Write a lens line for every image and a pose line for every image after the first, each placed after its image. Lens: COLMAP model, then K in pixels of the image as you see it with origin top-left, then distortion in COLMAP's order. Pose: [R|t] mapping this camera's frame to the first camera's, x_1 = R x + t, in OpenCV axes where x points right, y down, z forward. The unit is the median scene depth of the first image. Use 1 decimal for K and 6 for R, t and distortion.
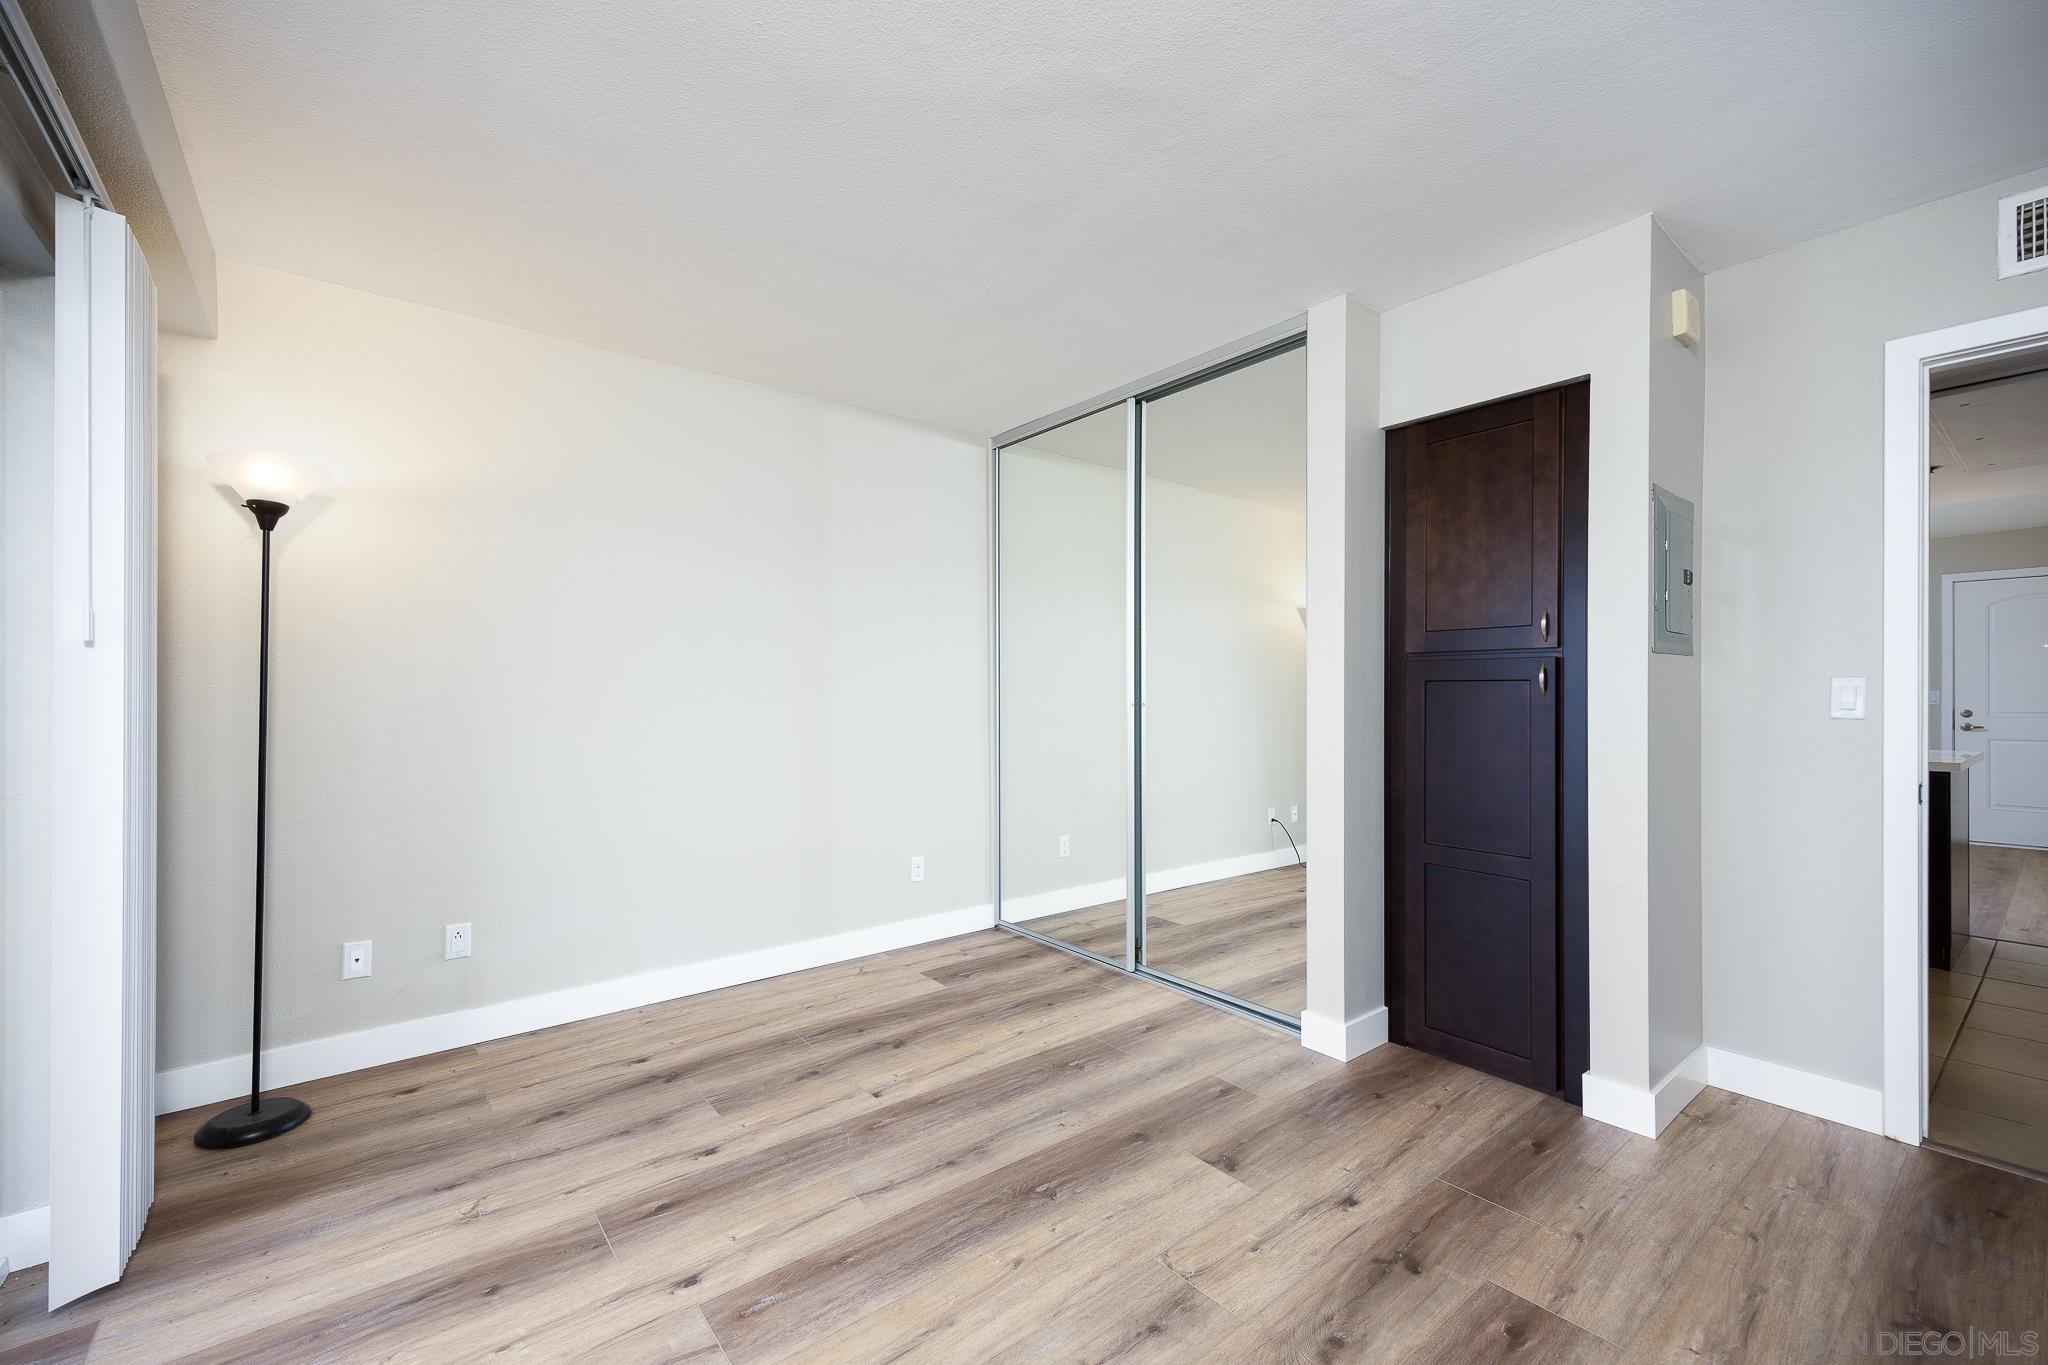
lens RADIAL K [[847.8, 0, 1024.0], [0, 847.8, 682.5], [0, 0, 1]] dist [0.010011, -0.000177]
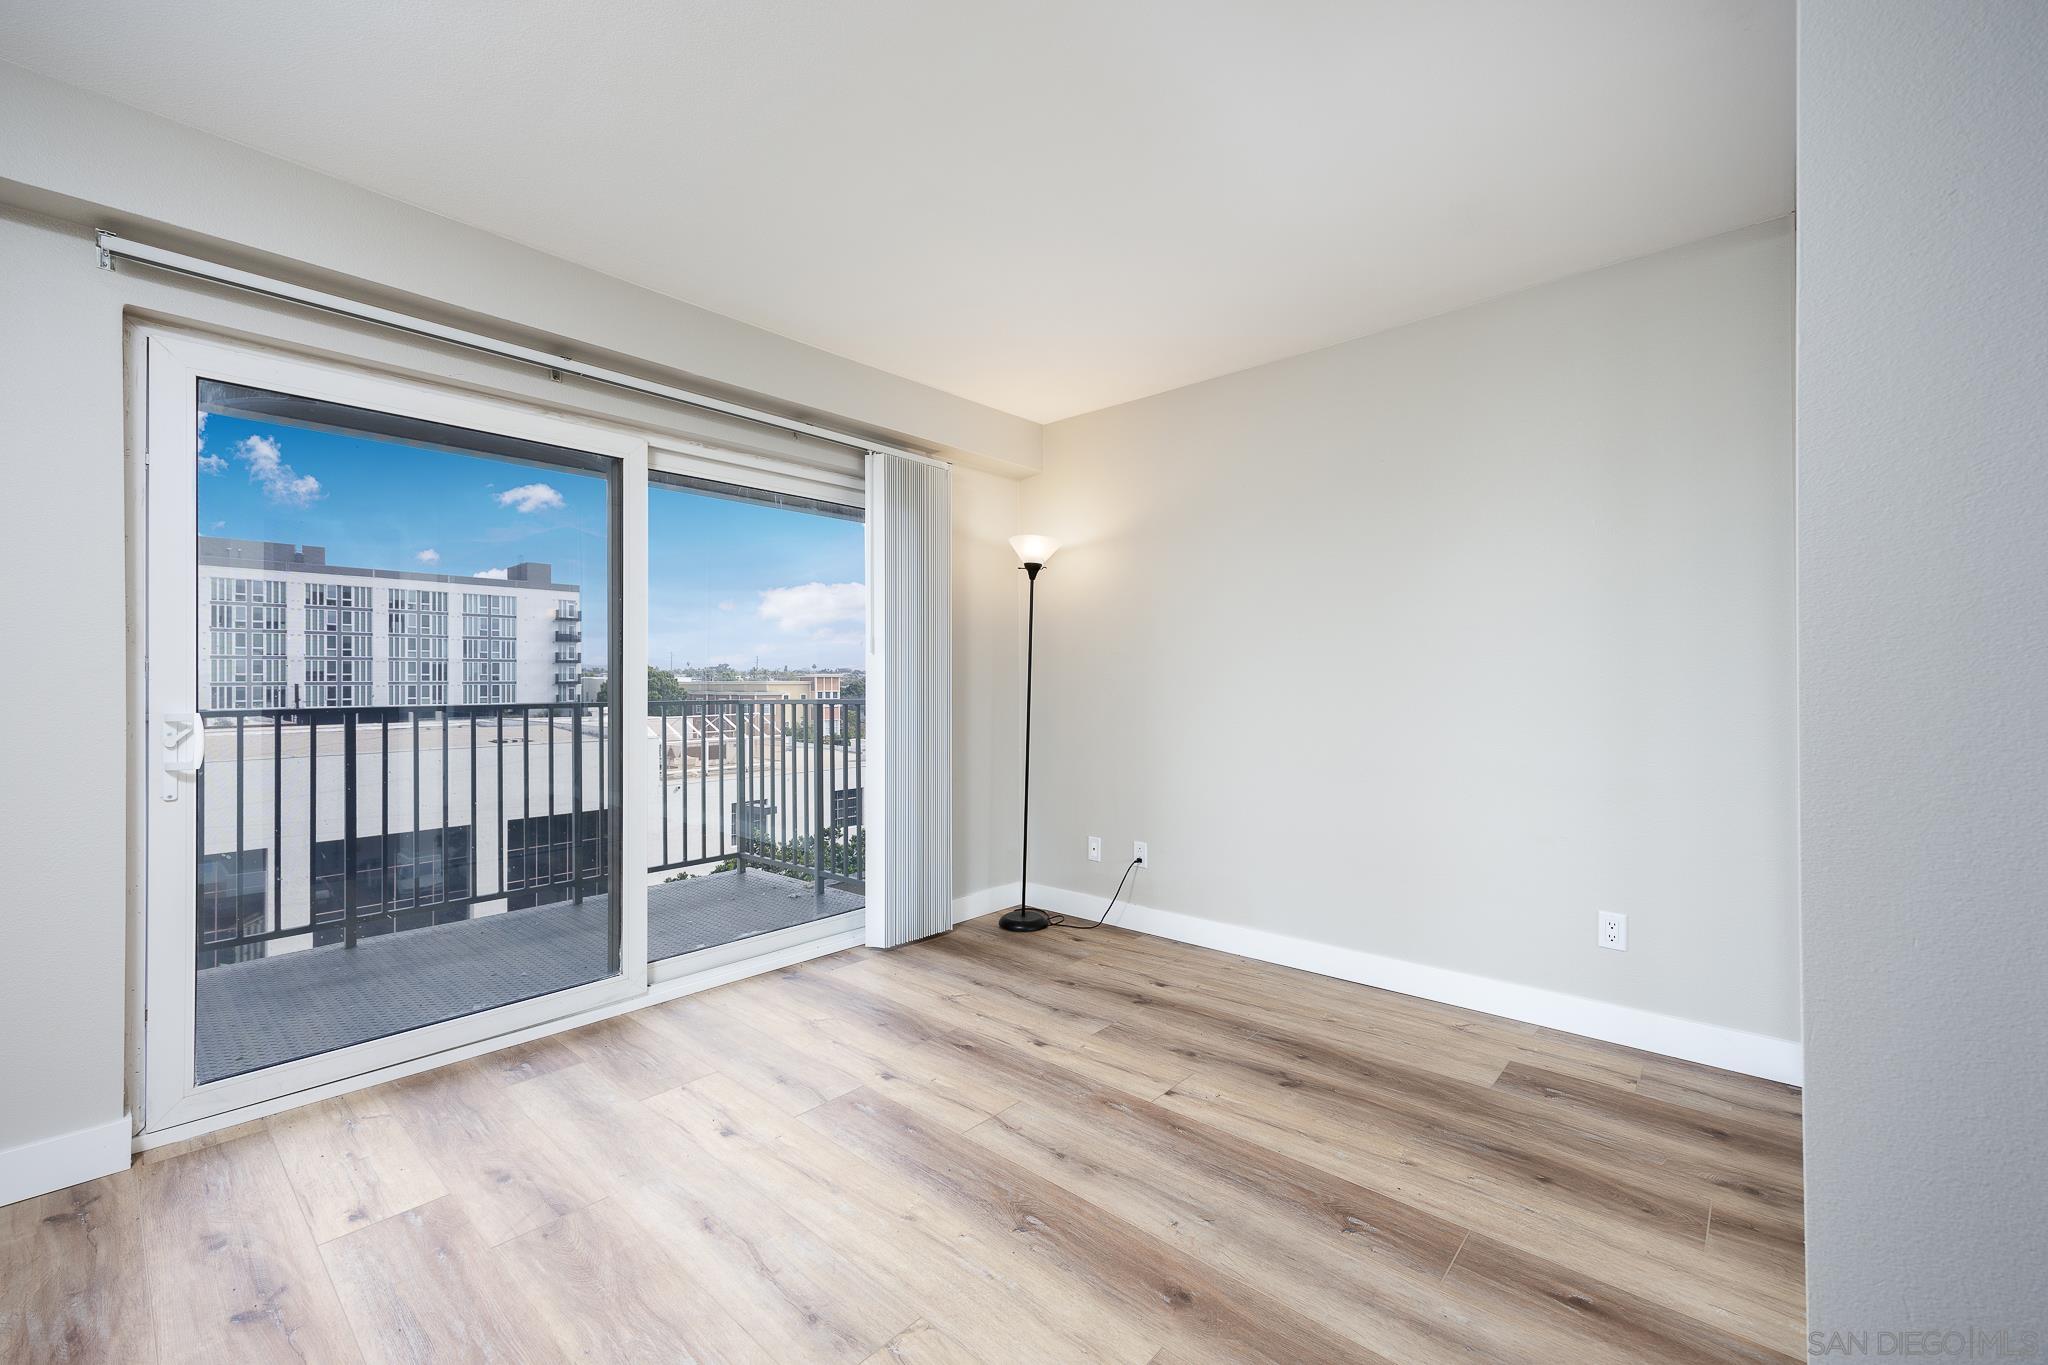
lens RADIAL K [[828.4, 0, 1022.0], [0, 828.4, 677.0], [0, 0, 1]] dist [0.008246, -0.000196]
pose [[0.162701, -0.001668, -0.986674, 0.709796], [0.017804, 0.999841, 0.001246, 0.013299], [0.986515, -0.017769, 0.162705, 0.681390]]
